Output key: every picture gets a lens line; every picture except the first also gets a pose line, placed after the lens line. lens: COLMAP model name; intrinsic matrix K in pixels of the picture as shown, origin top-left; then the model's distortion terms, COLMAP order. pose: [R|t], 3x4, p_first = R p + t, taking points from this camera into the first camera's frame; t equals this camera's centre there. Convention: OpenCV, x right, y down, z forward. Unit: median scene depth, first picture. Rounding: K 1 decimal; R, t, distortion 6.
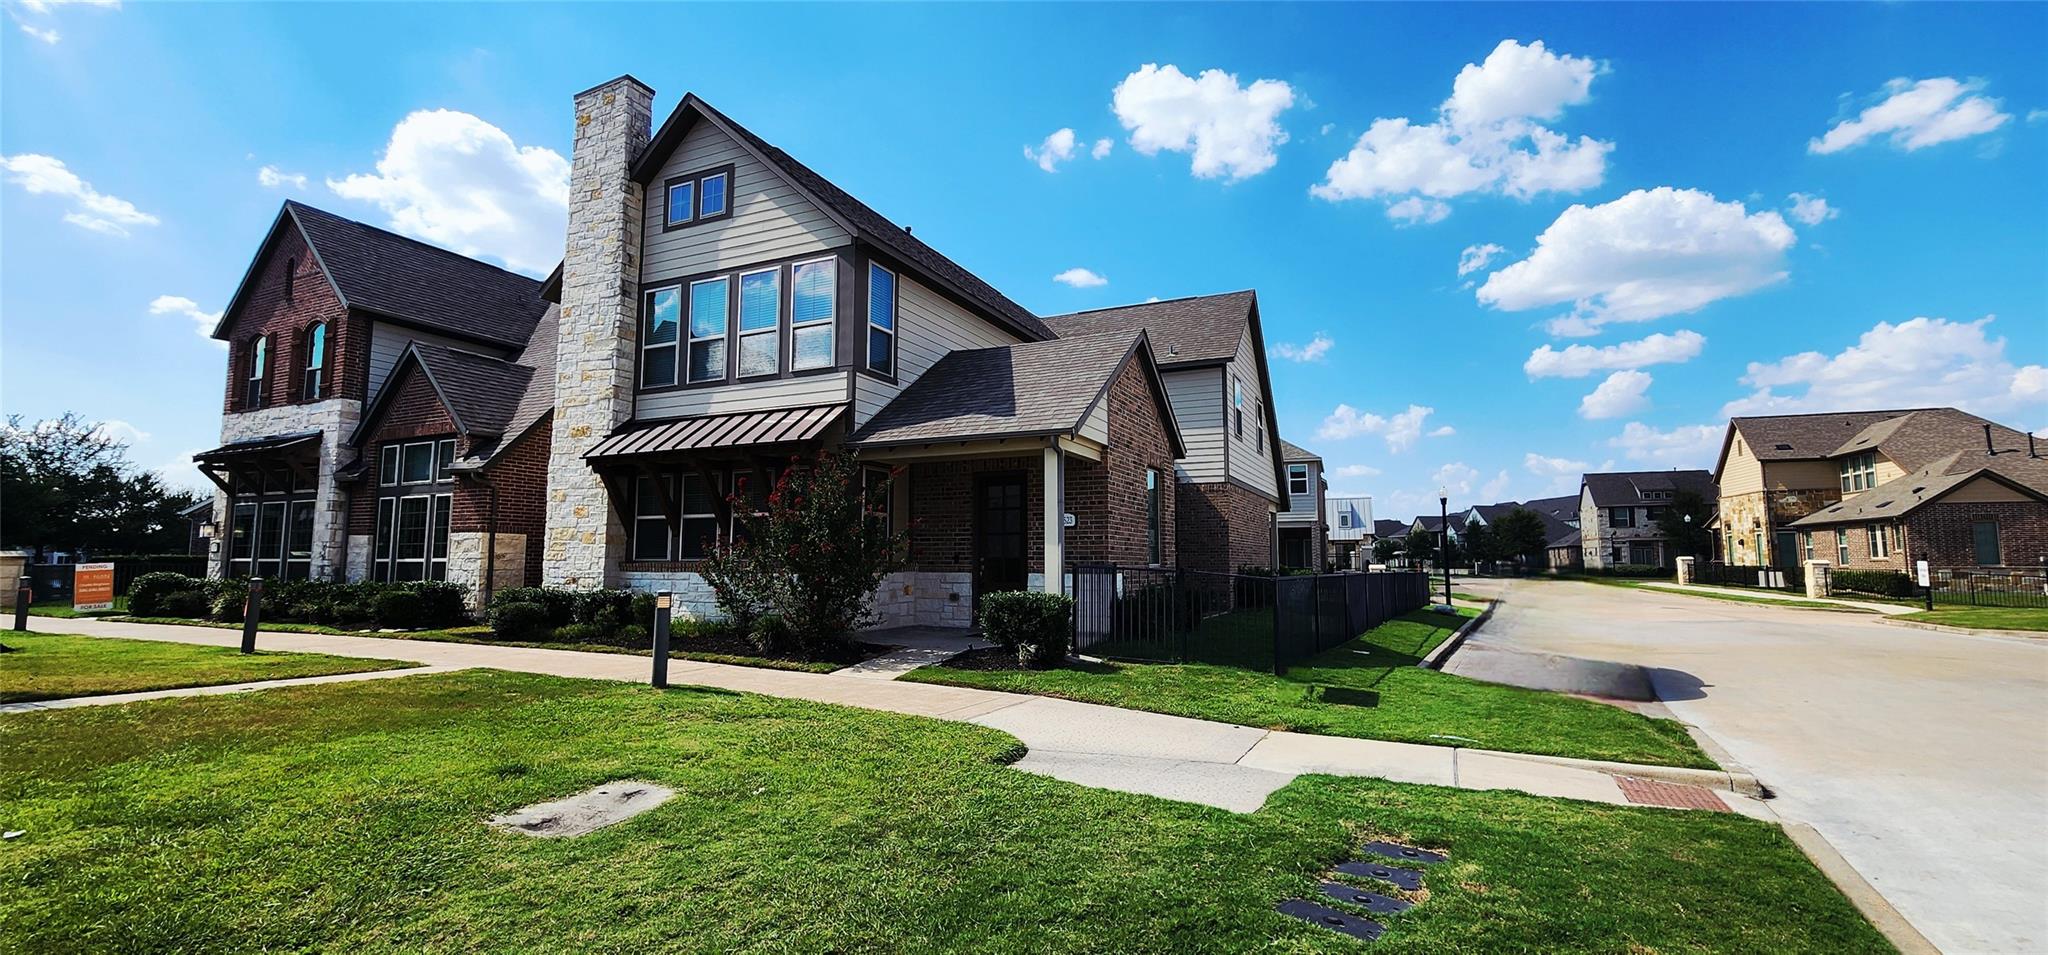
lens RADIAL K [[843.5, 0, 1021.7], [0, 843.5, 482.6], [0, 0, 1]] dist [0.000973, -0.000368]
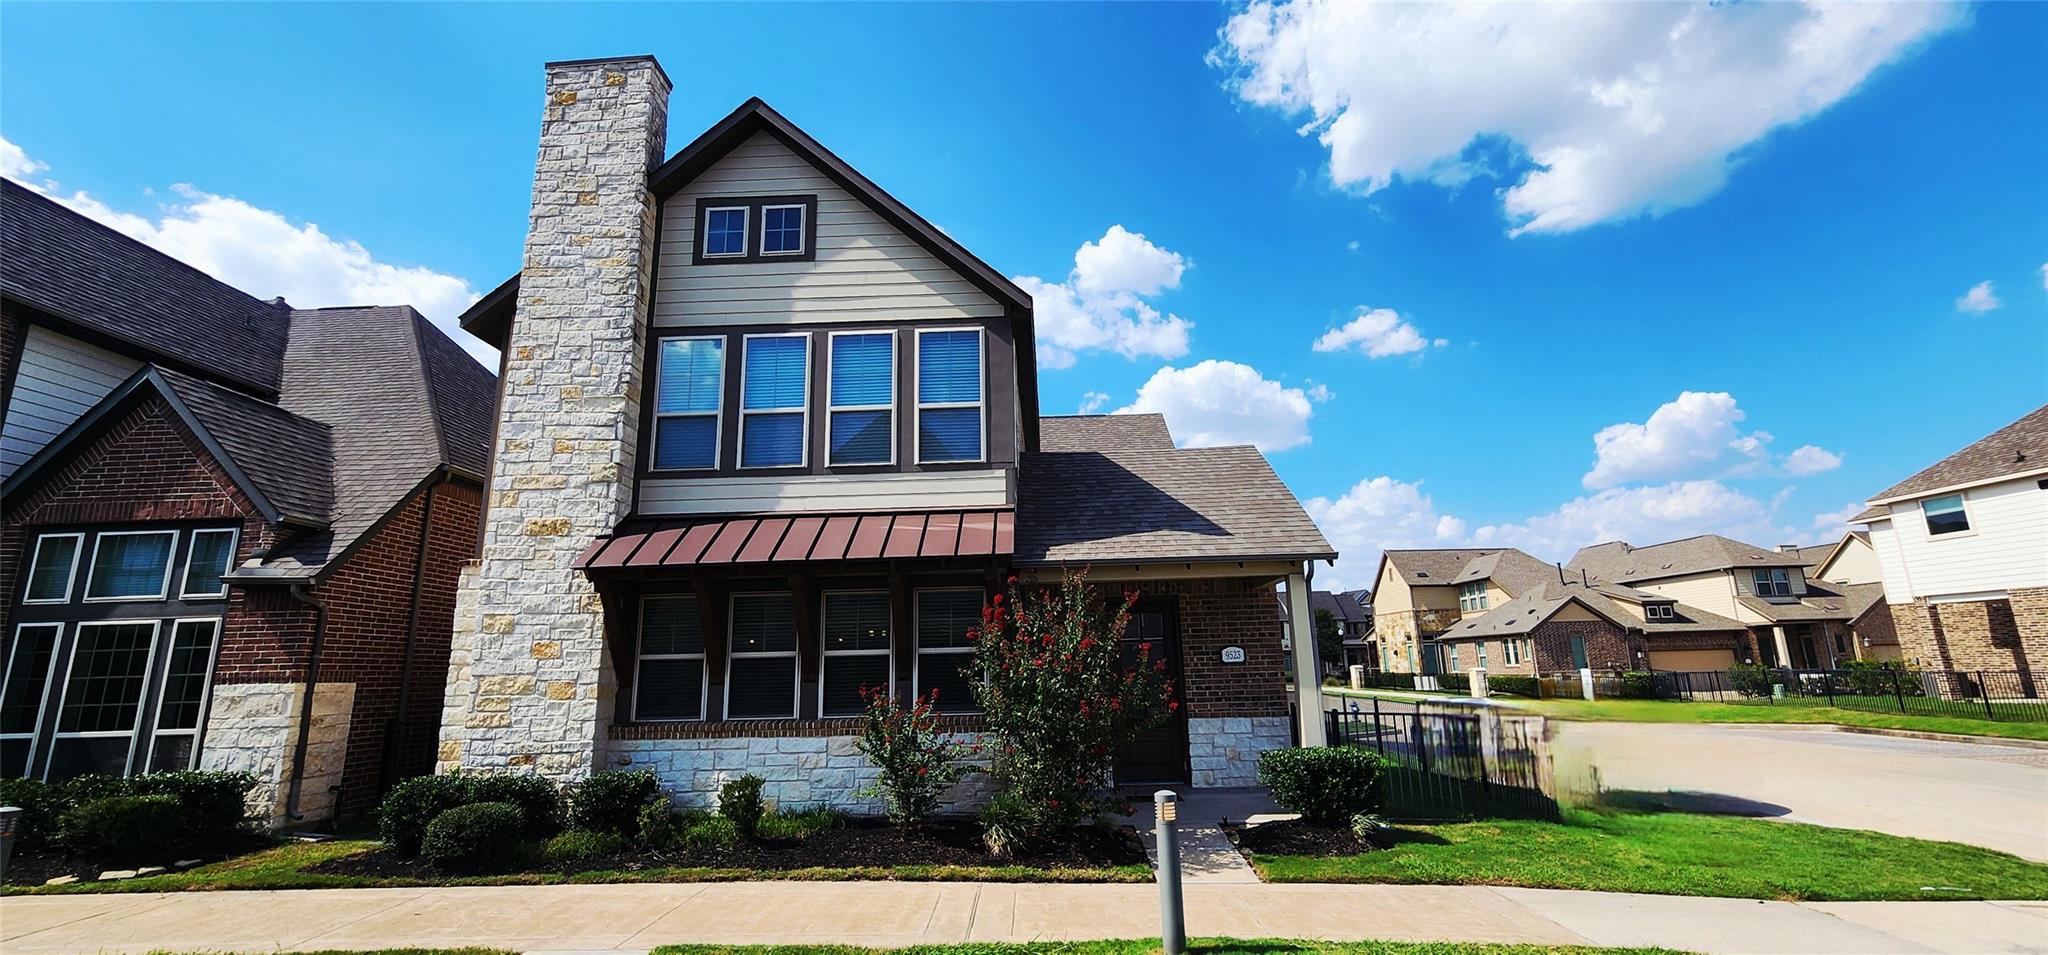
lens RADIAL K [[843.5, 0, 1021.7], [0, 843.5, 482.6], [0, 0, 1]] dist [0.000973, -0.000368]
pose [[0.917135, 0.064576, 0.393311, -0.407768], [-0.012619, 0.990998, -0.133284, -0.010396], [-0.398378, 0.117276, 0.909693, 0.215641]]
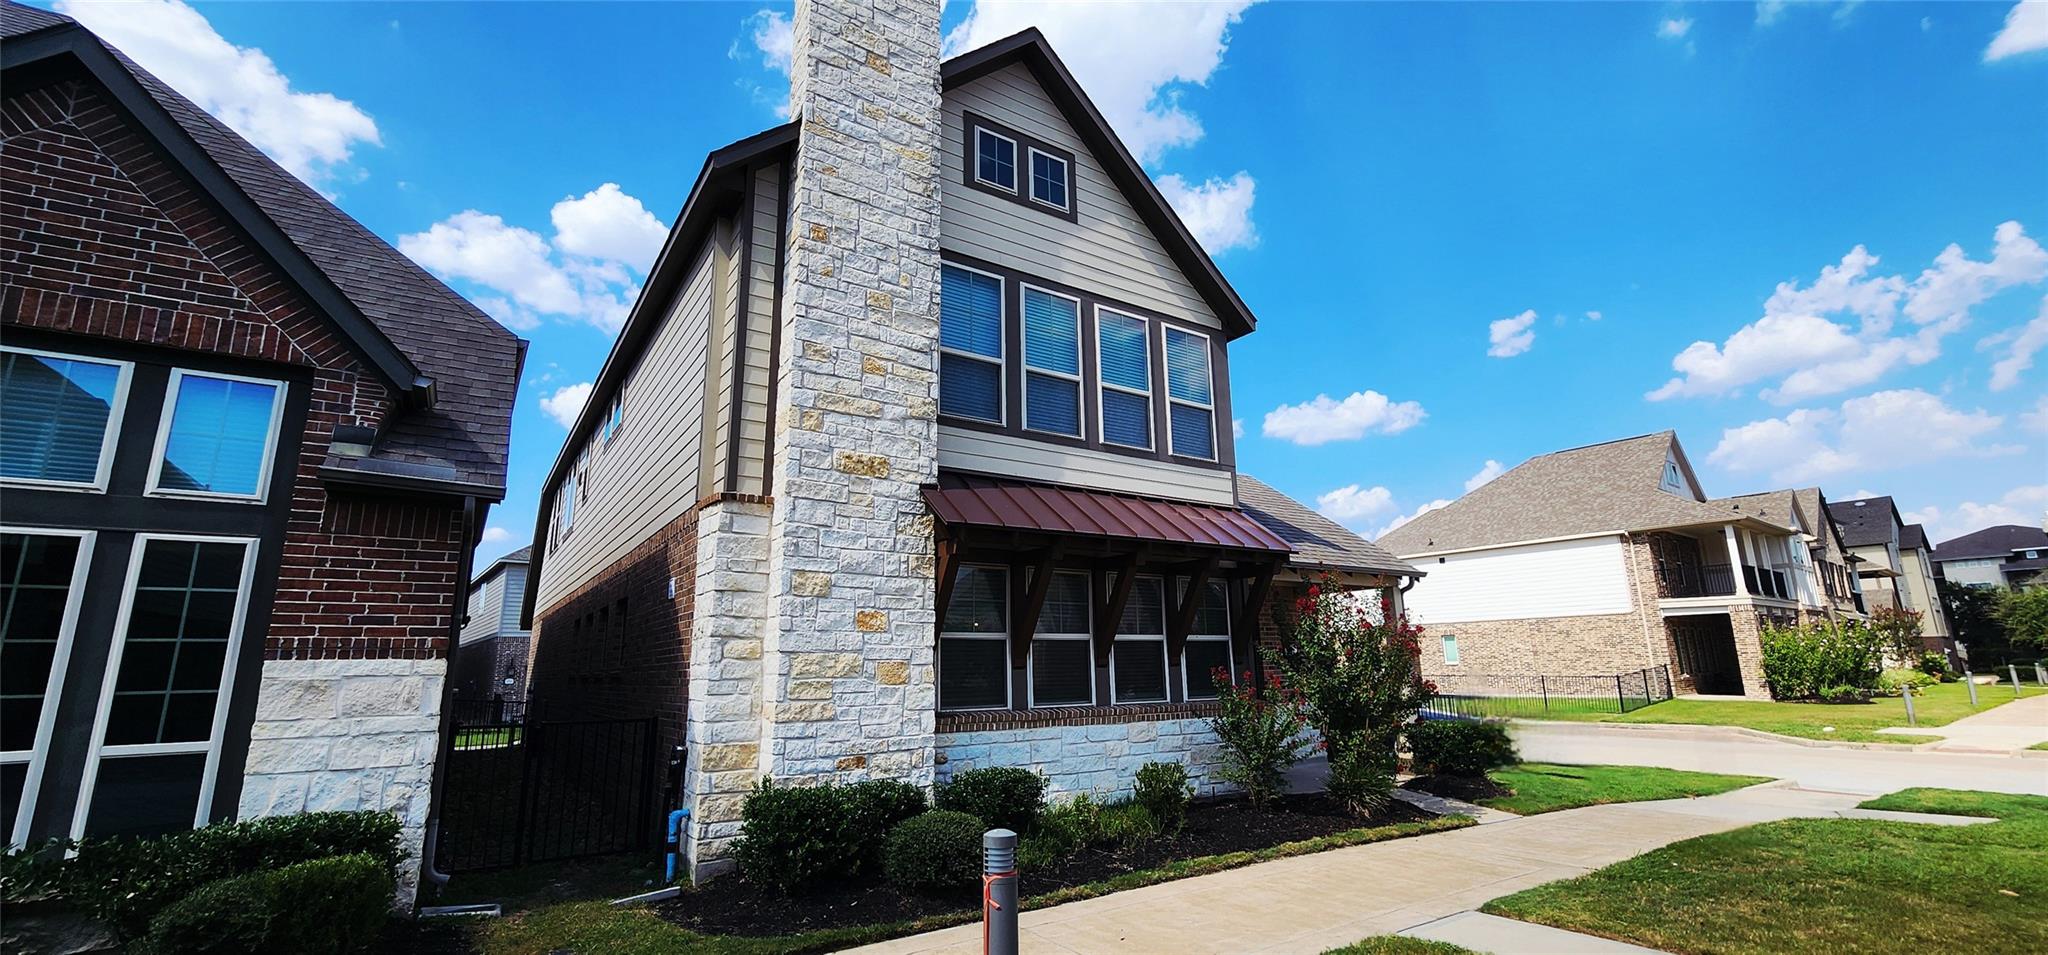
lens RADIAL K [[843.5, 0, 1021.7], [0, 843.5, 482.6], [0, 0, 1]] dist [0.000973, -0.000368]
pose [[0.517396, 0.175407, 0.837576, -0.836123], [-0.062217, 0.983887, -0.167615, 0.029349], [-0.853481, 0.034612, 0.519973, 0.591049]]
